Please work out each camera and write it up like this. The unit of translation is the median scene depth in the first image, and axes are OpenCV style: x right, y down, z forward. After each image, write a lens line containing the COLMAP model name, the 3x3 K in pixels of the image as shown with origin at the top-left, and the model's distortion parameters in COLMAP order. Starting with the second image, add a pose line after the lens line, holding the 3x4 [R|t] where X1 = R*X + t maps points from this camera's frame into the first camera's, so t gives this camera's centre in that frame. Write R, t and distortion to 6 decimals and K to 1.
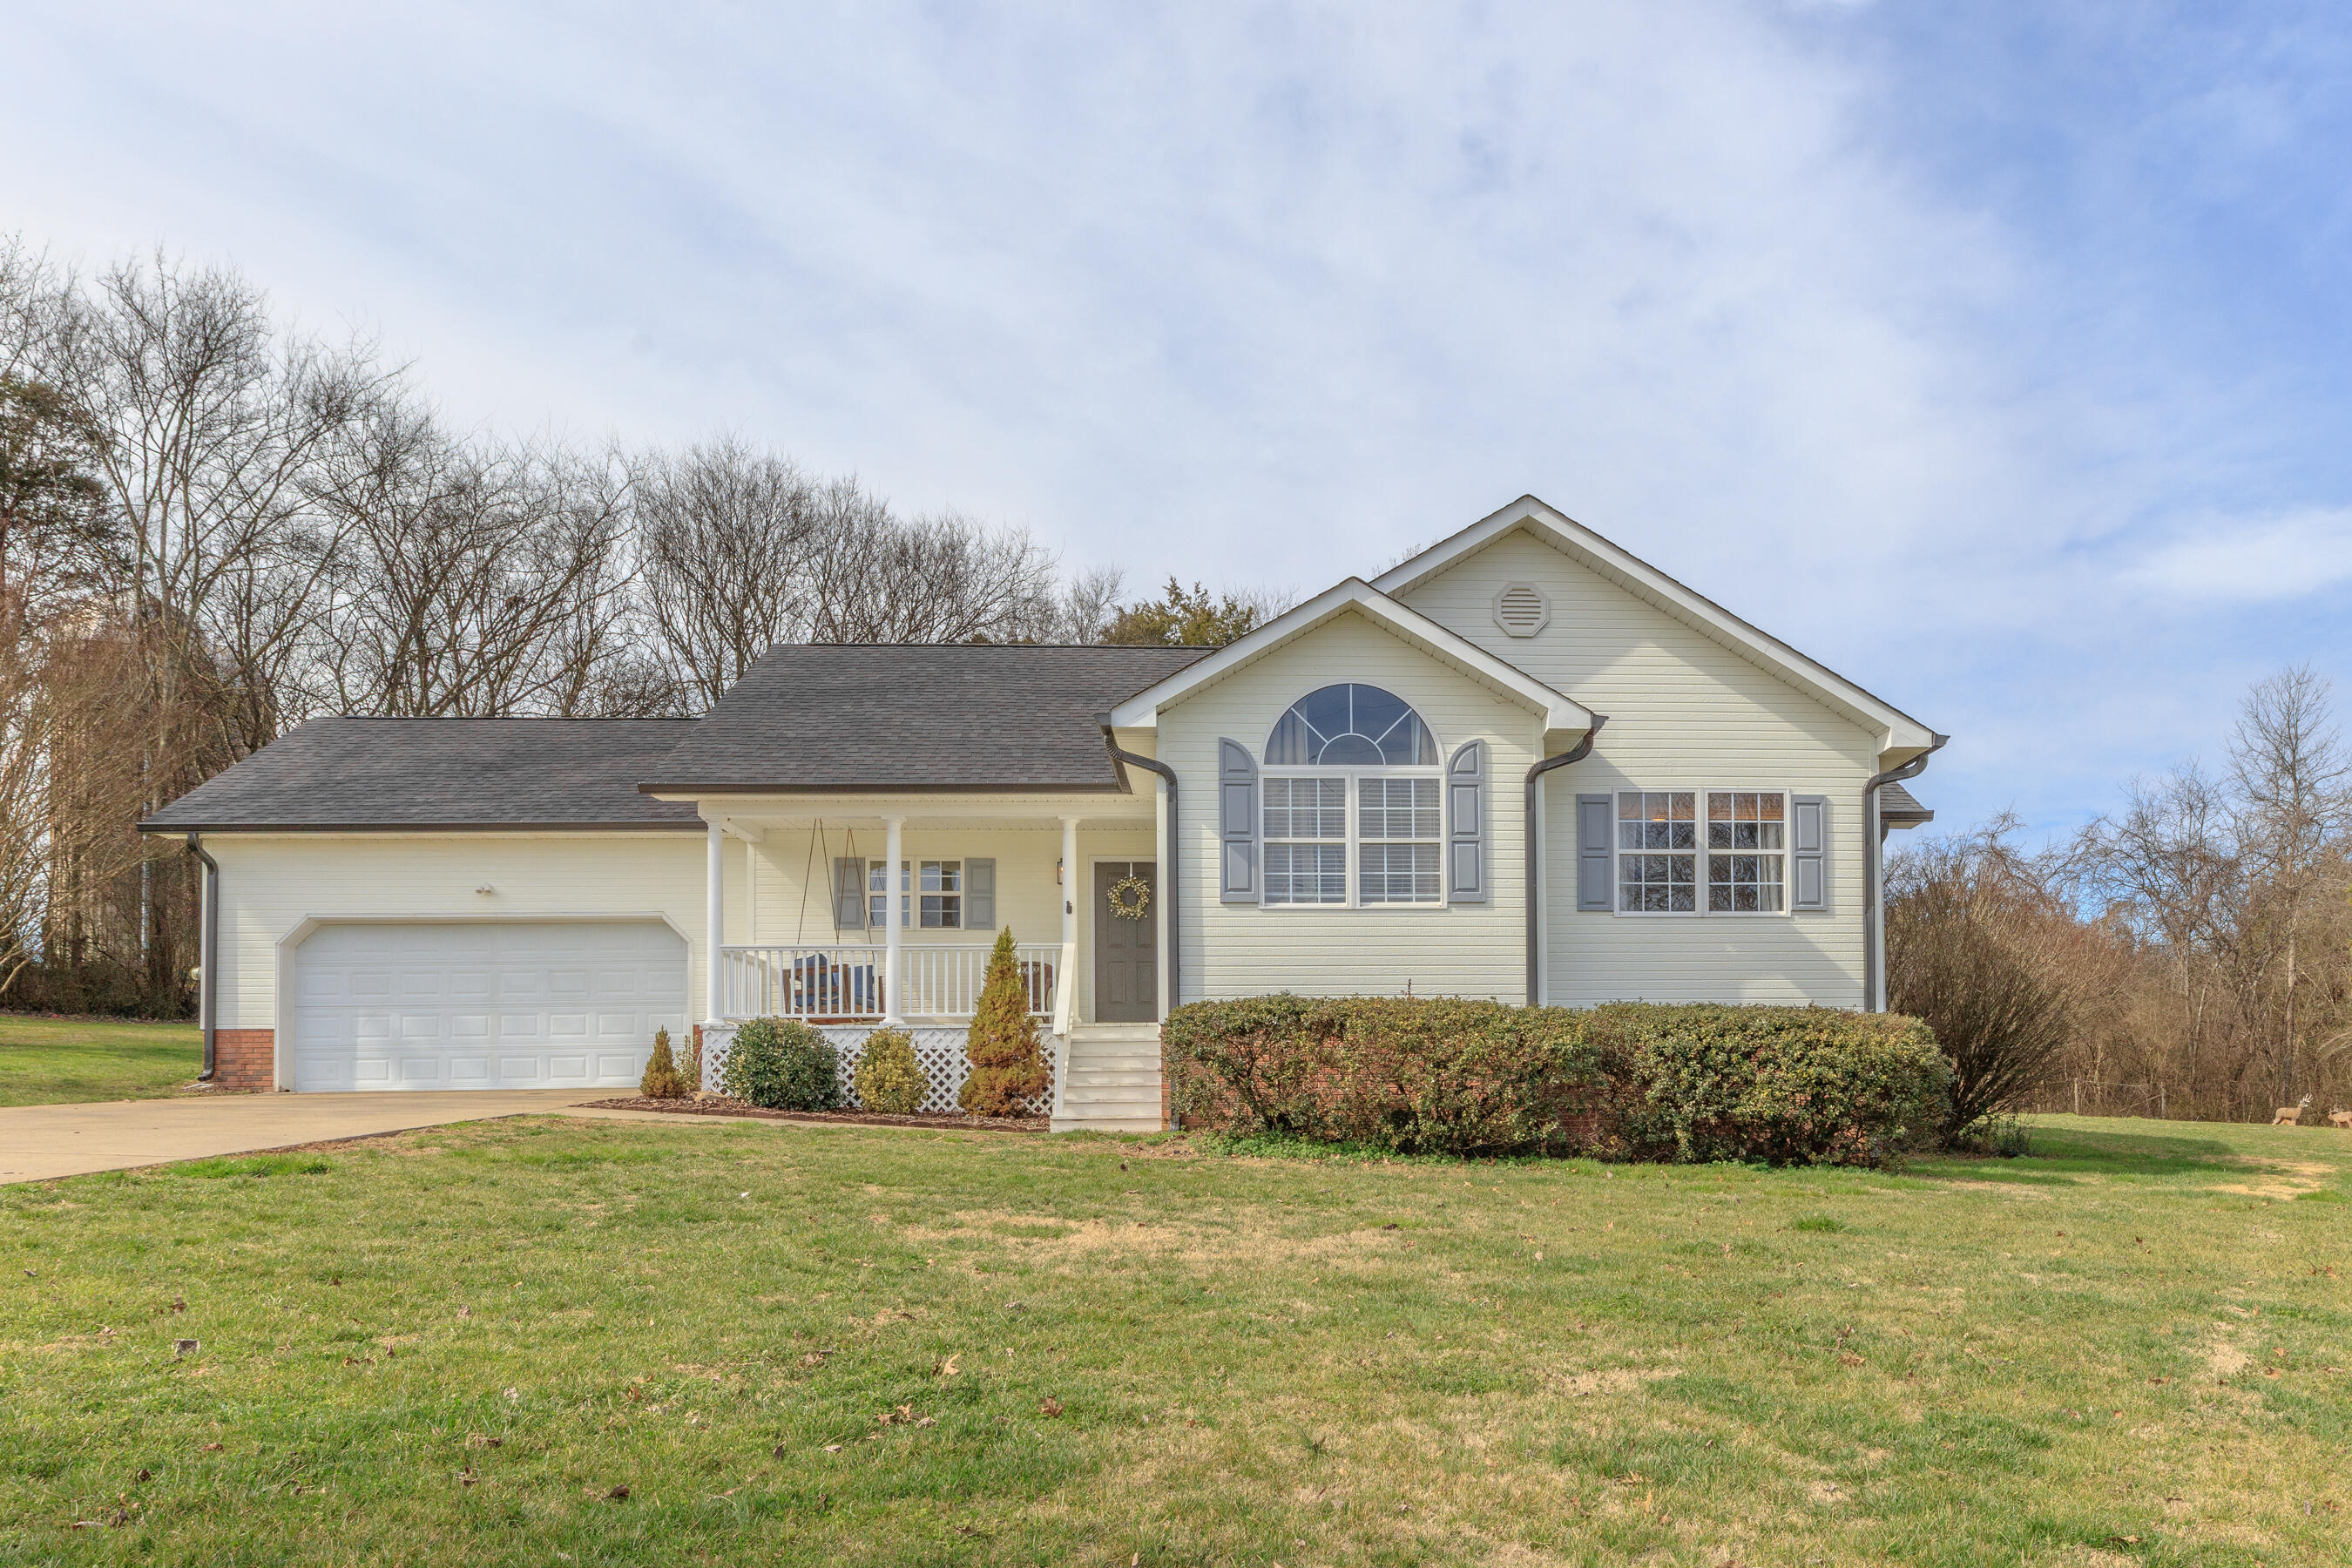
lens RADIAL K [[1713.5, 0, 1349.6], [0, 1713.5, 1097.2], [0, 0, 1]] dist [0.009206, -0.000984]
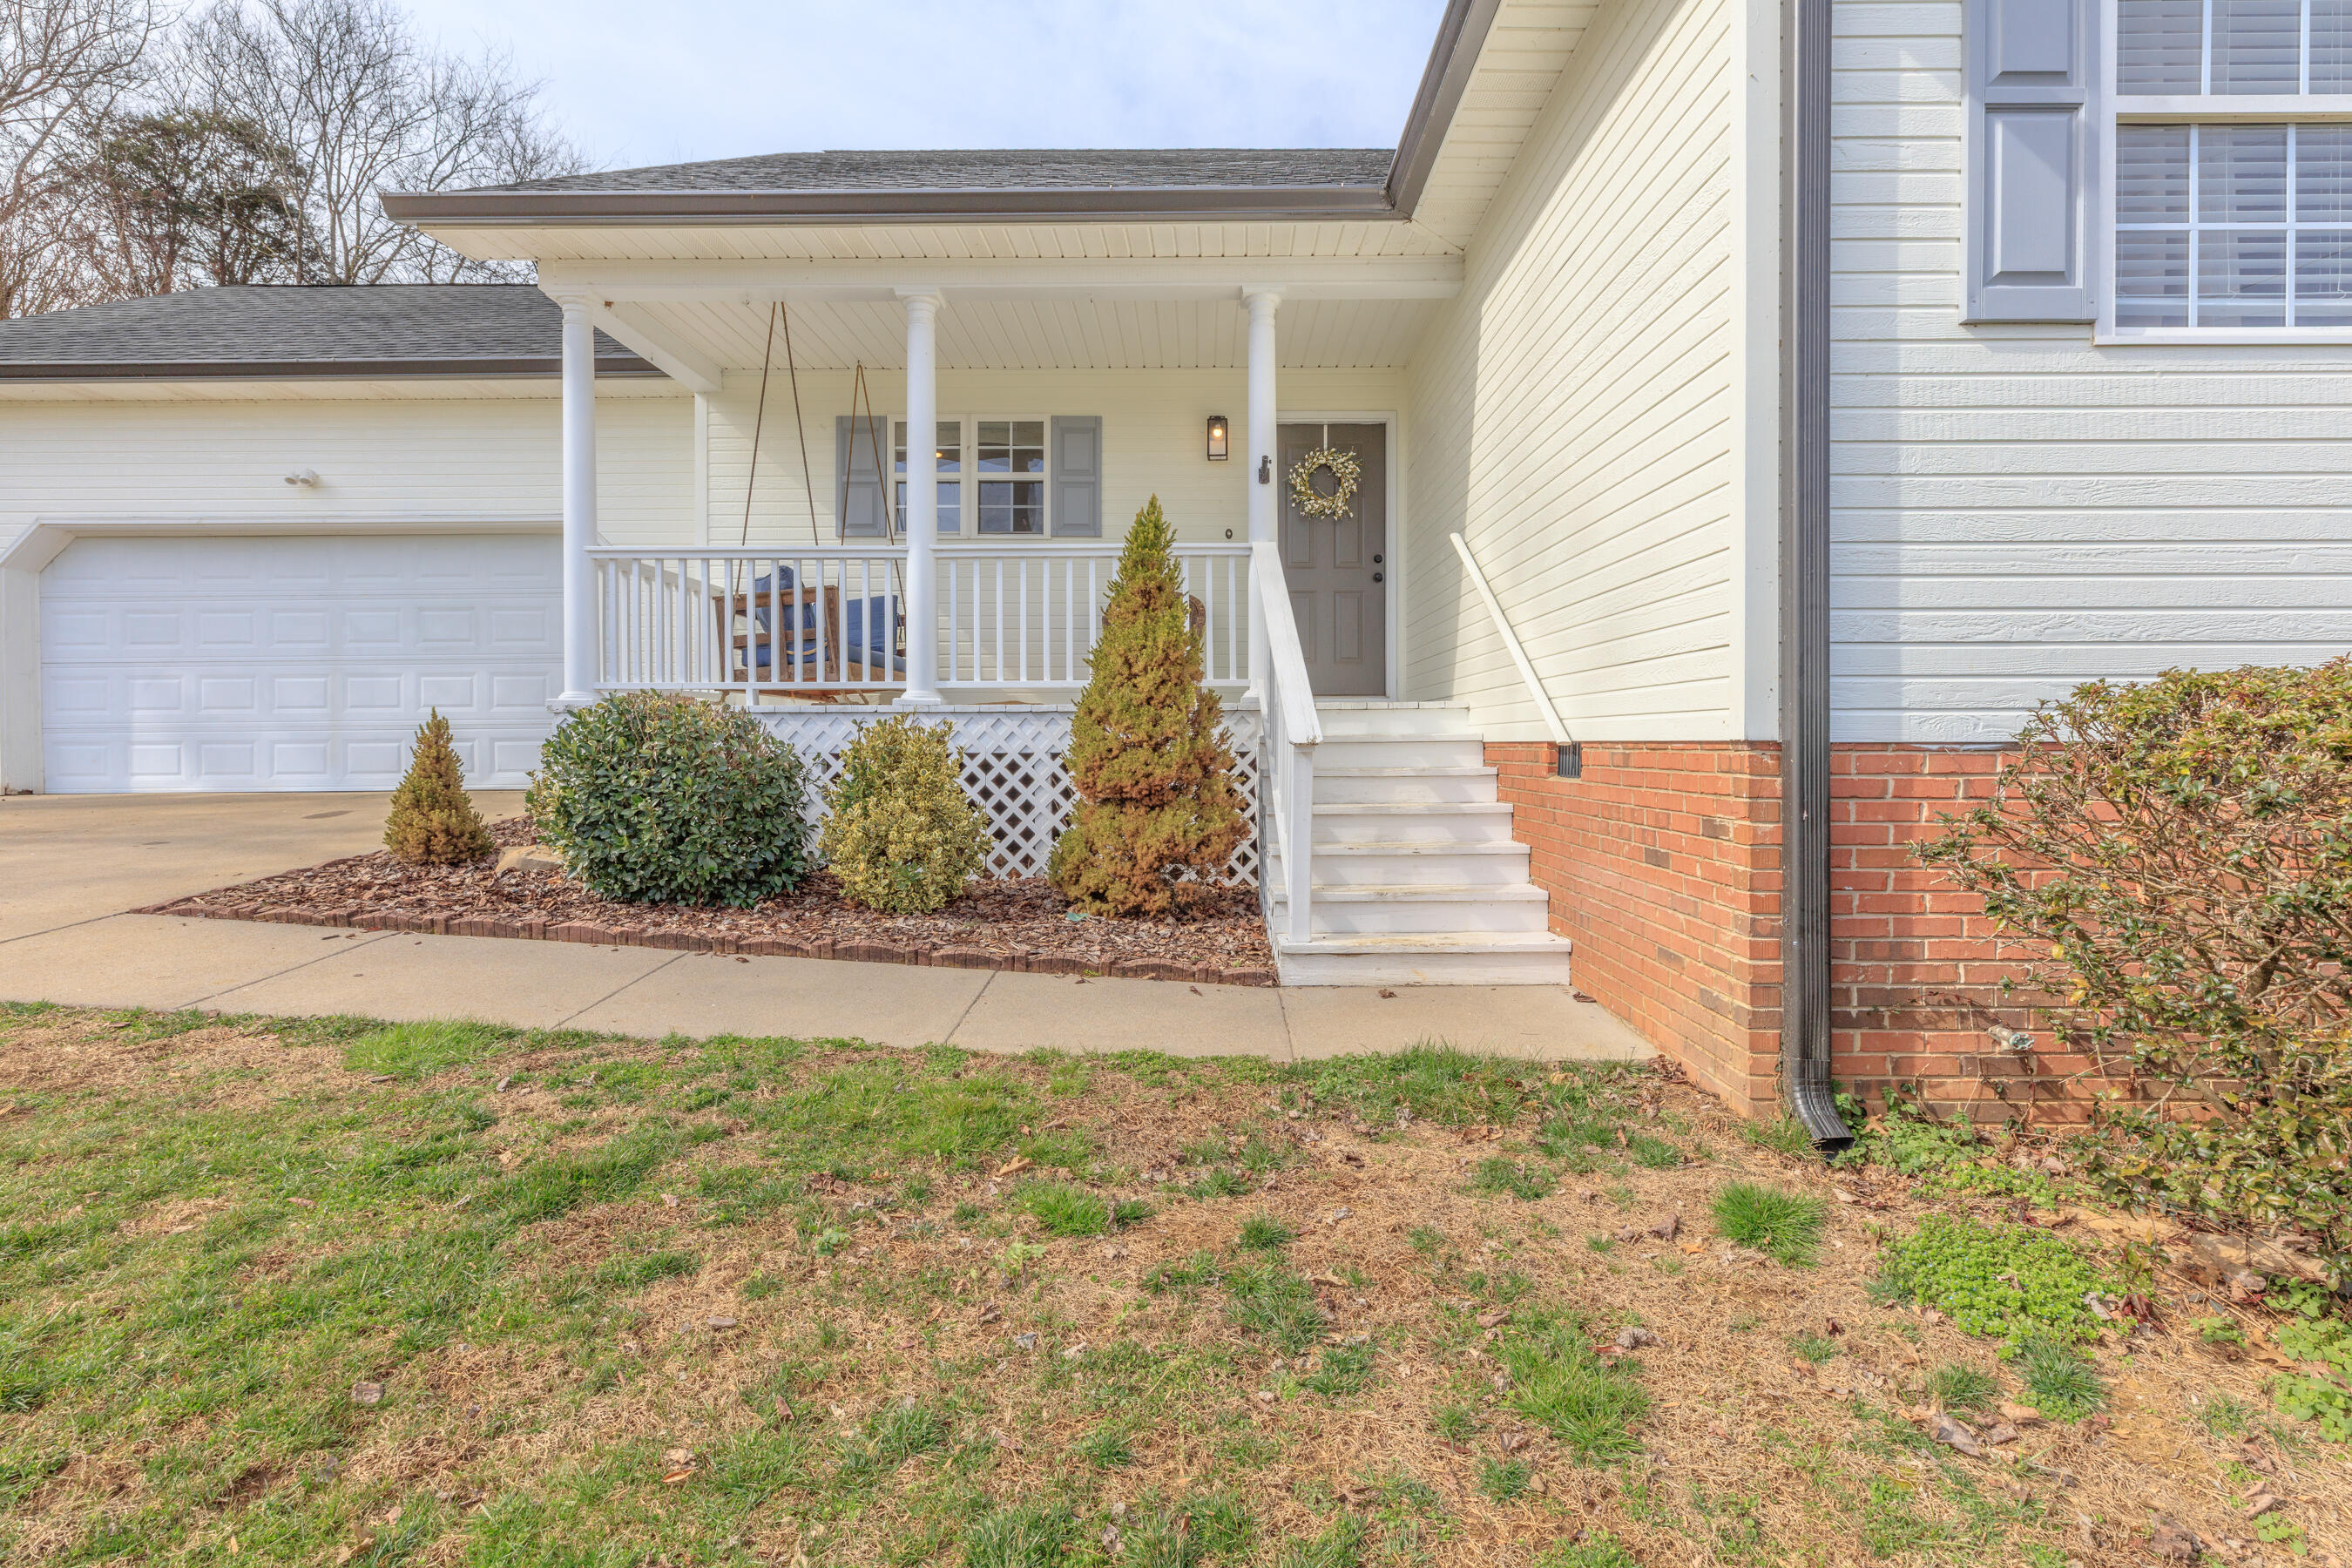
lens RADIAL K [[1049.6, 0, 1191.0], [0, 1049.6, 745.3], [0, 0, 1]] dist [0.007348, -0.002411]
pose [[0.997930, 0.006268, -0.064005, -0.171429], [-0.004075, 0.999402, 0.034331, -0.042293], [0.064182, -0.033999, 0.997359, 0.716354]]
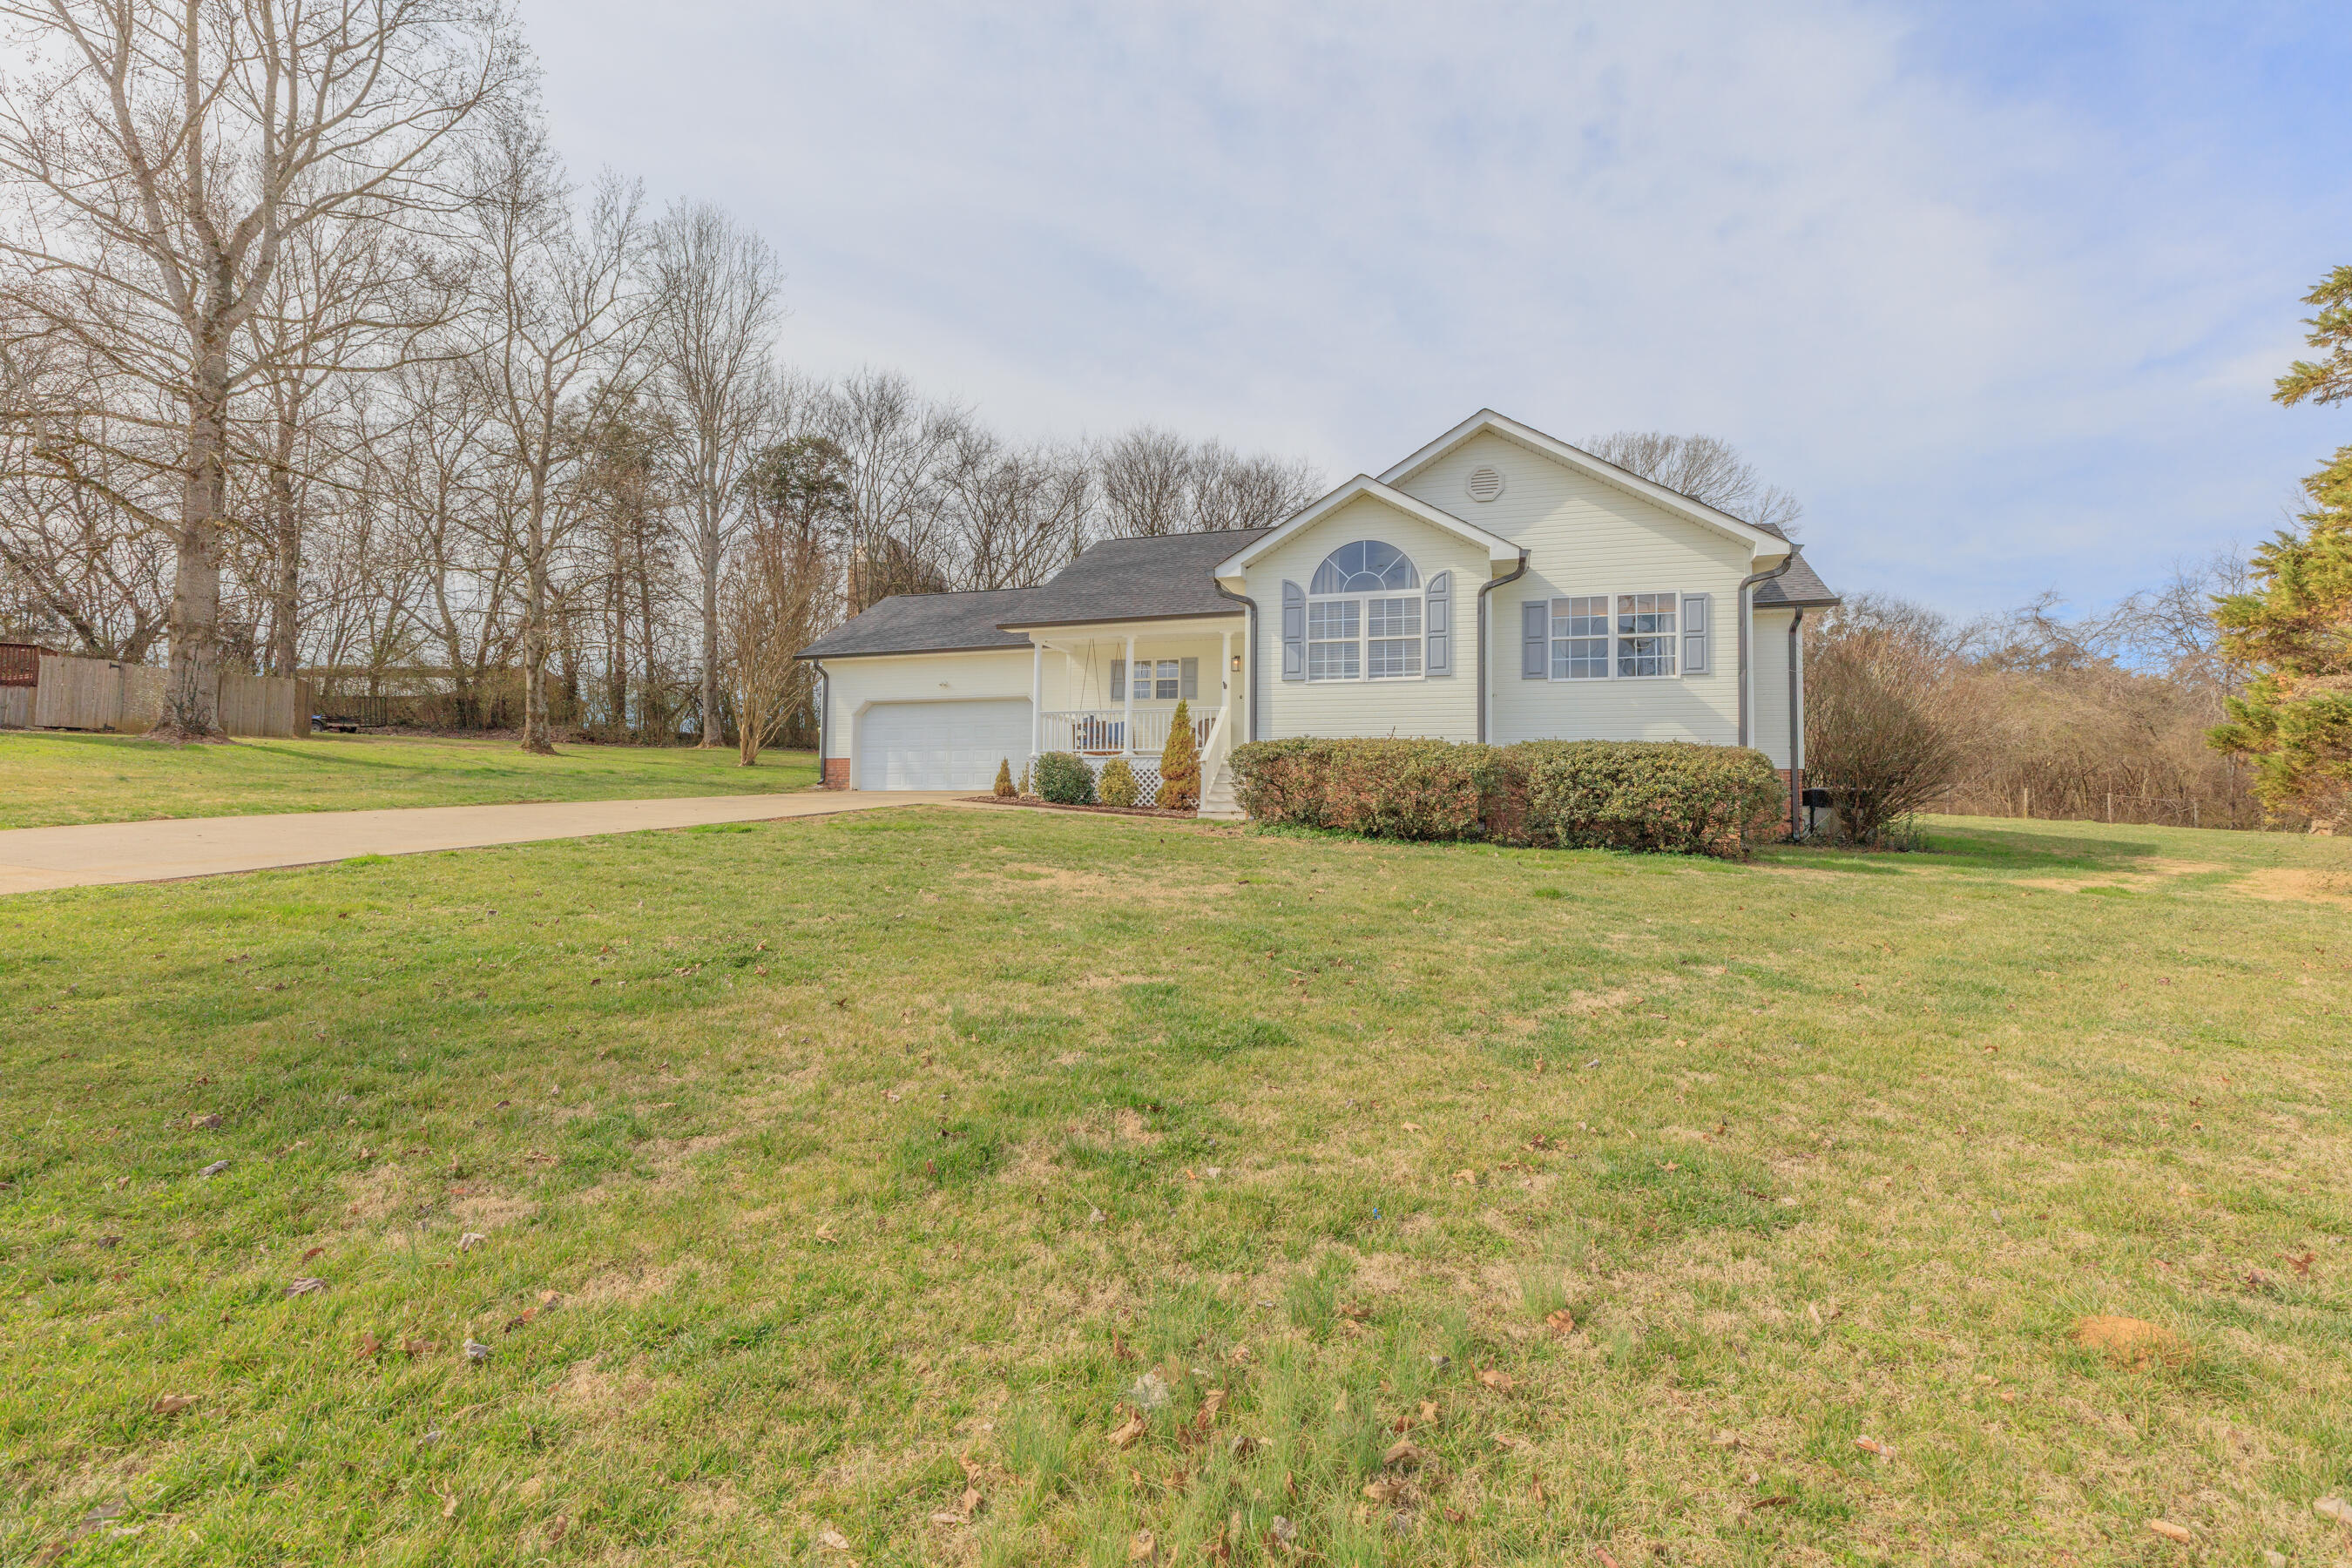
lens RADIAL K [[1049.6, 0, 1183.2], [0, 1049.6, 772.4], [0, 0, 1]] dist [0.007348, -0.002411]
pose [[0.932650, 0.003836, -0.360762, 0.174508], [-0.012550, 0.999683, -0.021813, -0.002640], [0.360564, 0.024871, 0.932403, 0.032656]]
